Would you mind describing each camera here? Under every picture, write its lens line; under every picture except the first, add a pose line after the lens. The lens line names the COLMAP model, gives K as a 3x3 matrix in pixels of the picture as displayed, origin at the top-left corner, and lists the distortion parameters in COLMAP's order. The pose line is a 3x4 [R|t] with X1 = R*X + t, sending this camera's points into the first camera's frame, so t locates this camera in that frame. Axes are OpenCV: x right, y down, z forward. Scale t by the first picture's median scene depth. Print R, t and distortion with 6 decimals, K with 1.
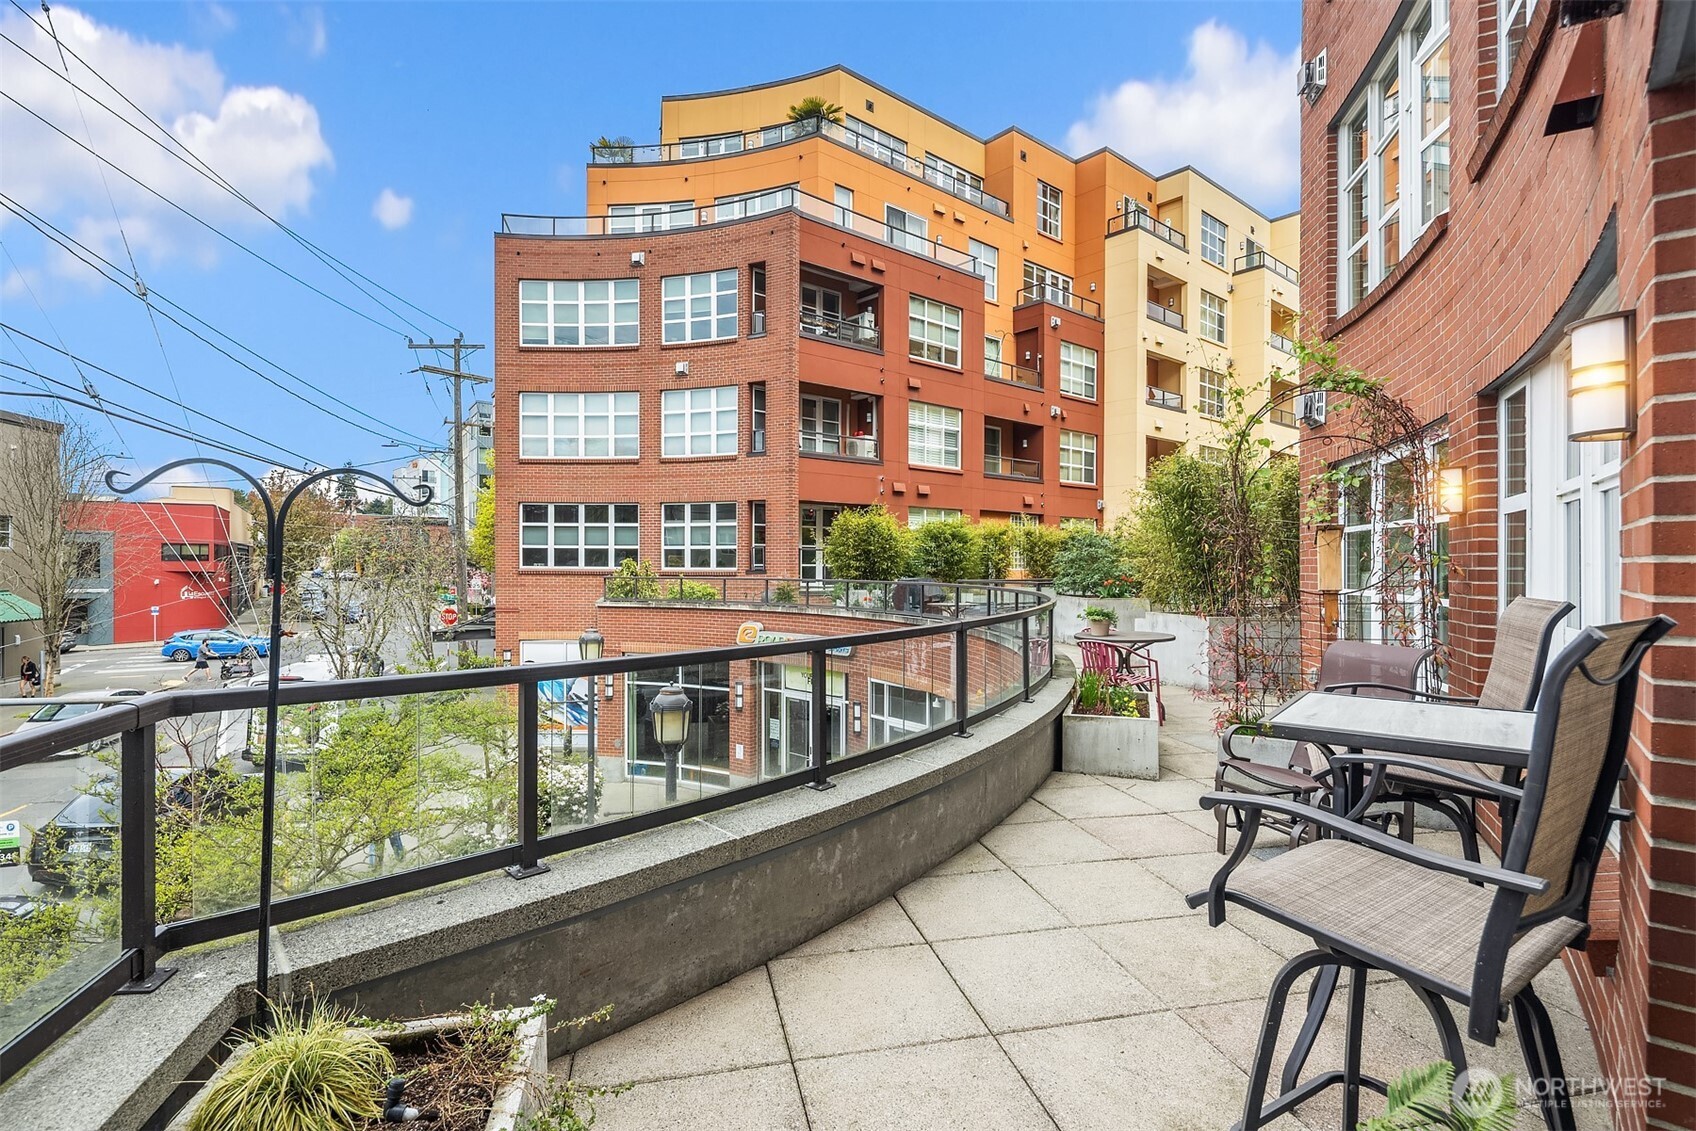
lens RADIAL K [[819.1, 0, 858.9], [0, 819.1, 563.5], [0, 0, 1]] dist [0.006118, -0.005550]
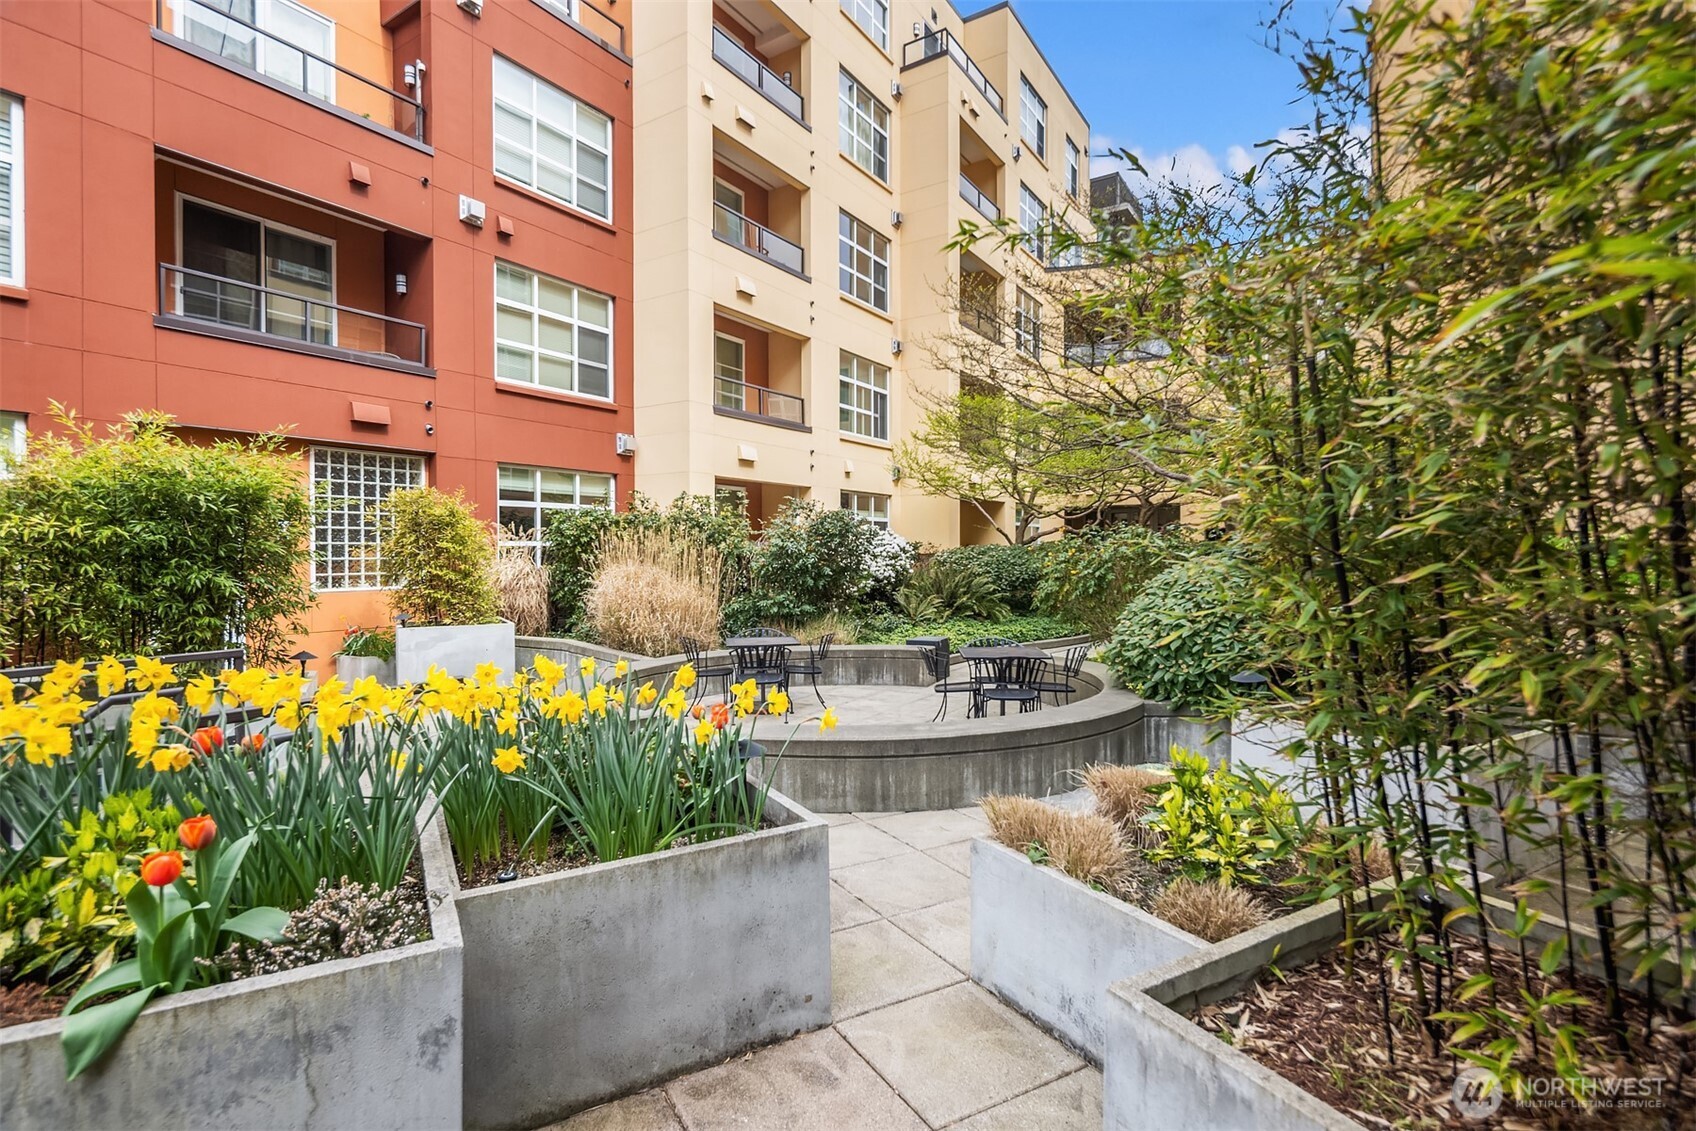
lens RADIAL K [[819.1, 0, 850.7], [0, 819.1, 559.0], [0, 0, 1]] dist [0.006118, -0.005550]
pose [[0.959016, -0.002305, 0.283341, 0.289260], [-0.000897, 0.999937, 0.011171, -0.010051], [-0.283349, -0.010967, 0.958954, 0.505504]]
